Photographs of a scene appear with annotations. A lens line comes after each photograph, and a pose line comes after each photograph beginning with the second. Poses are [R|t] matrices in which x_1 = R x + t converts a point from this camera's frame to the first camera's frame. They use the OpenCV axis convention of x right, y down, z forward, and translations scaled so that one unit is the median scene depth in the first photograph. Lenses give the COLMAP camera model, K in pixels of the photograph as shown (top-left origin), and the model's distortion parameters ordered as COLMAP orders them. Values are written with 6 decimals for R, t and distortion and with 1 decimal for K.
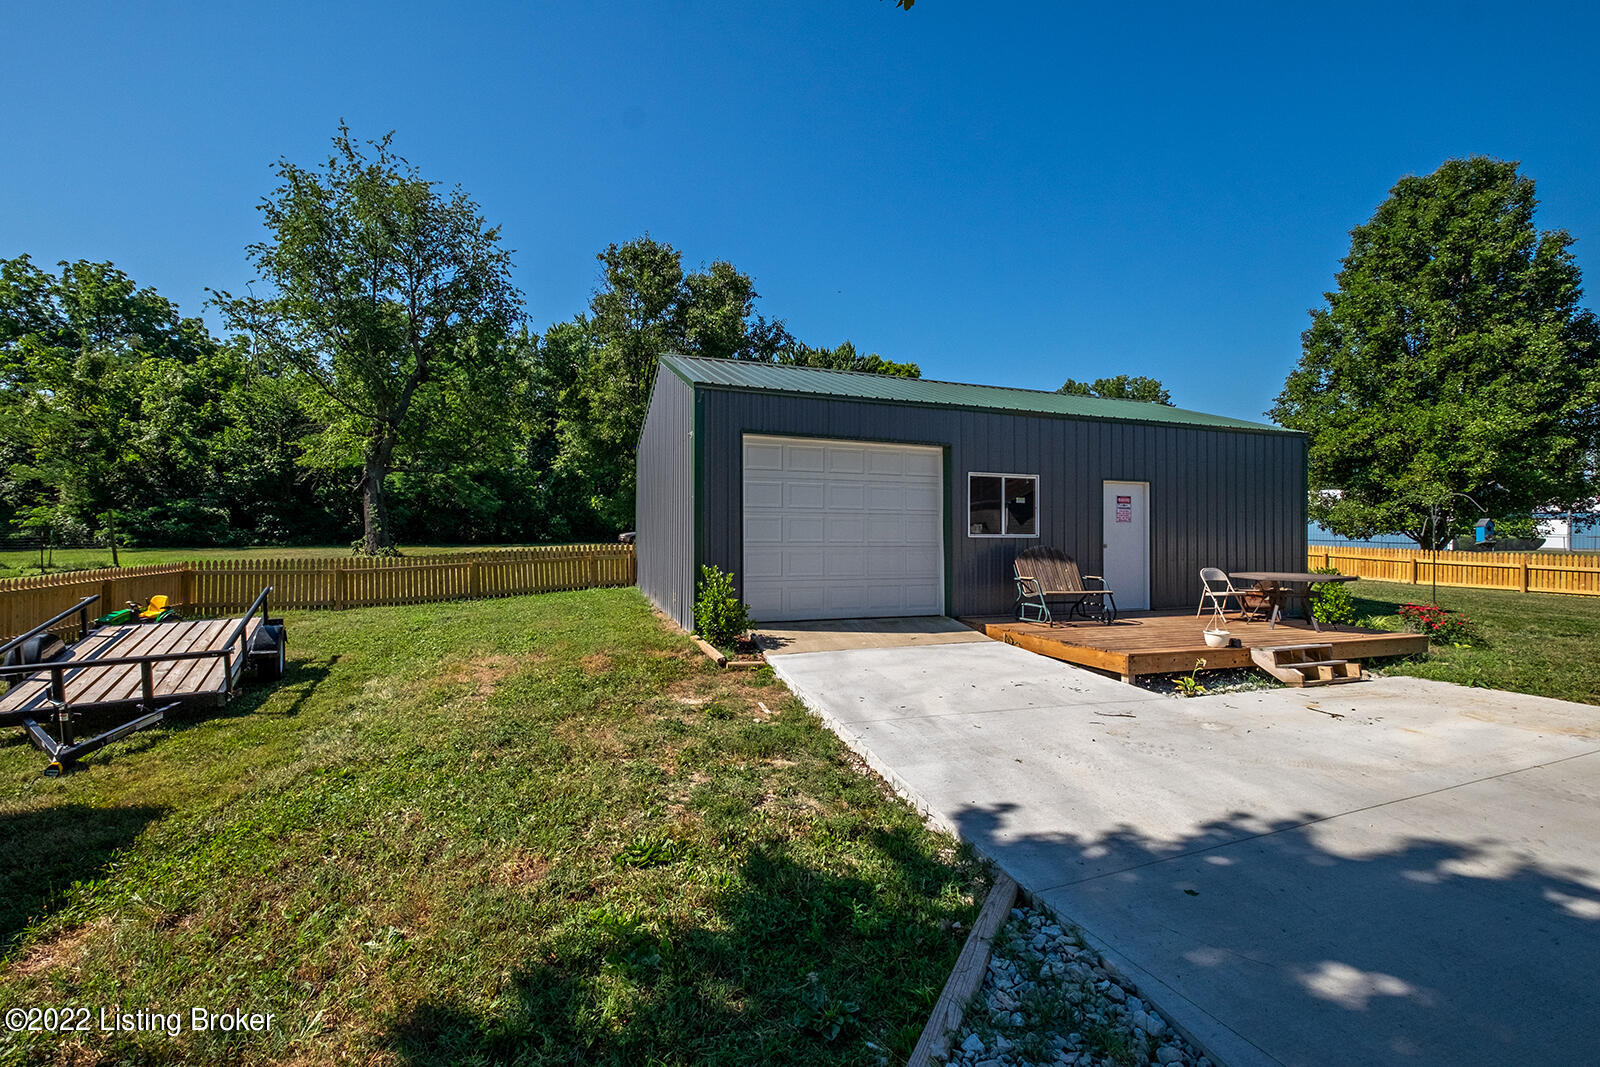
lens RADIAL K [[691.9, 0, 800.0], [0, 691.9, 533.5], [0, 0, 1]] dist [-0.000488, 0.000186]
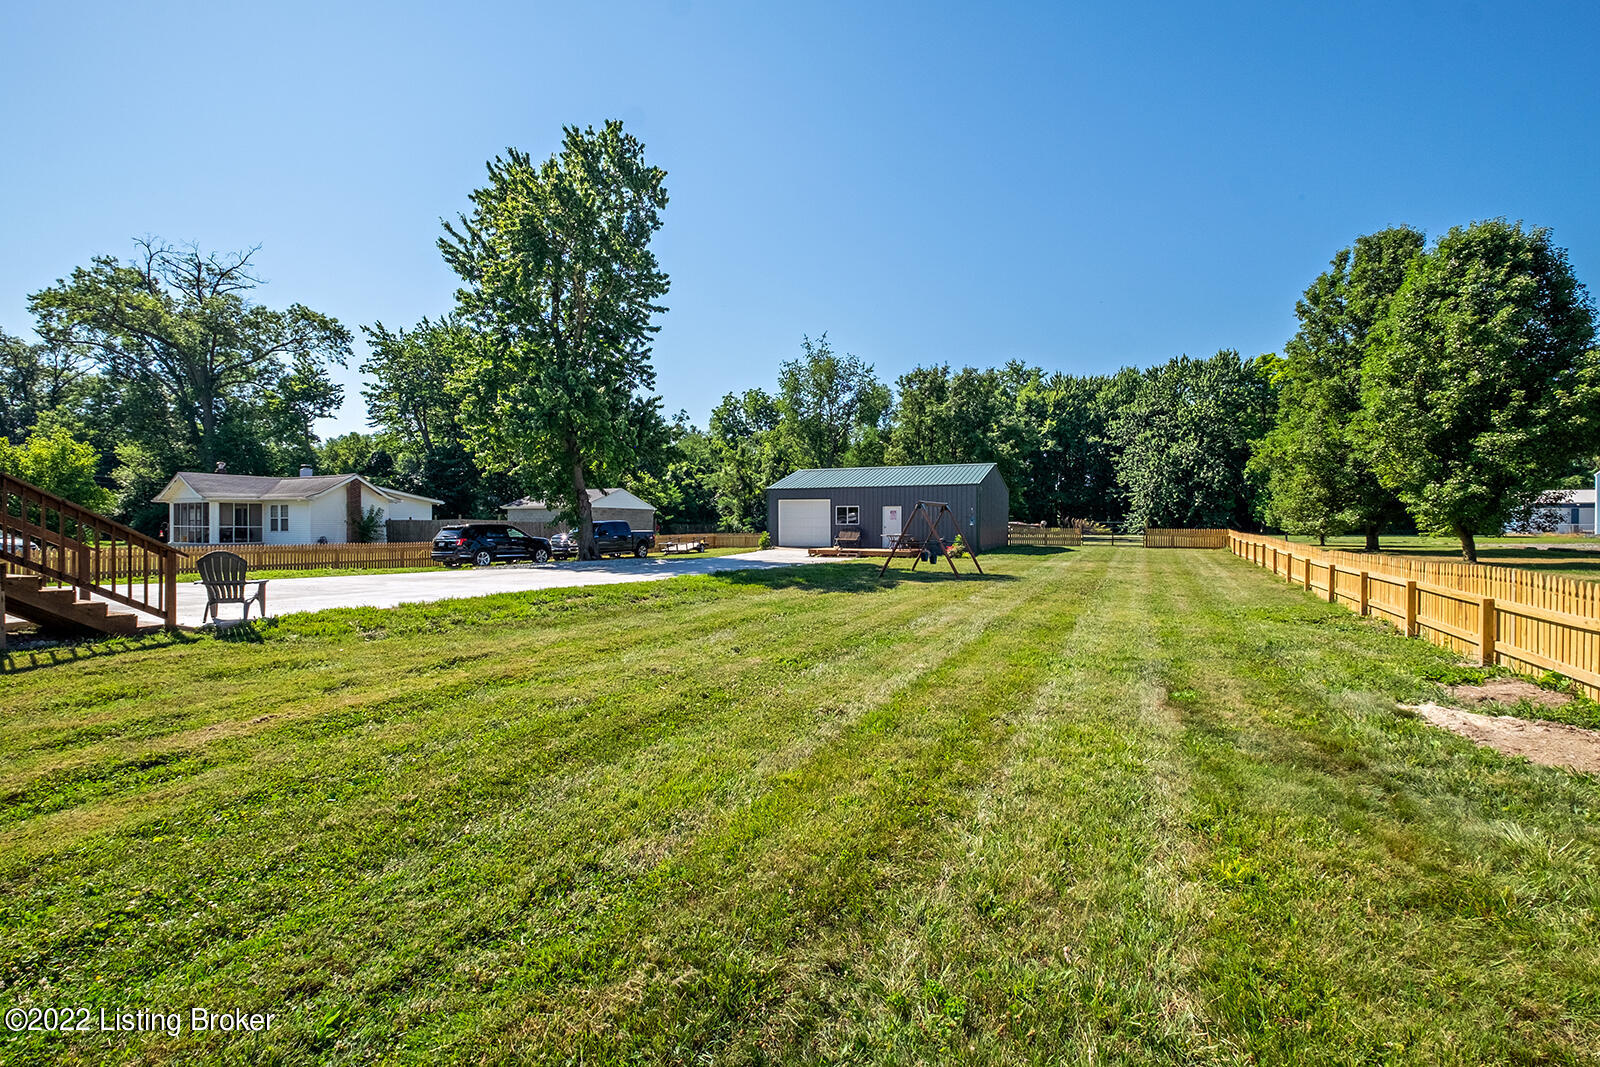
lens RADIAL K [[691.9, 0, 800.0], [0, 691.9, 533.5], [0, 0, 1]] dist [-0.000488, 0.000186]
pose [[0.703780, -0.000878, -0.710418, 0.645429], [0.004984, 0.999981, 0.003701, 0.009080], [0.710401, -0.006145, 0.703770, -0.400000]]
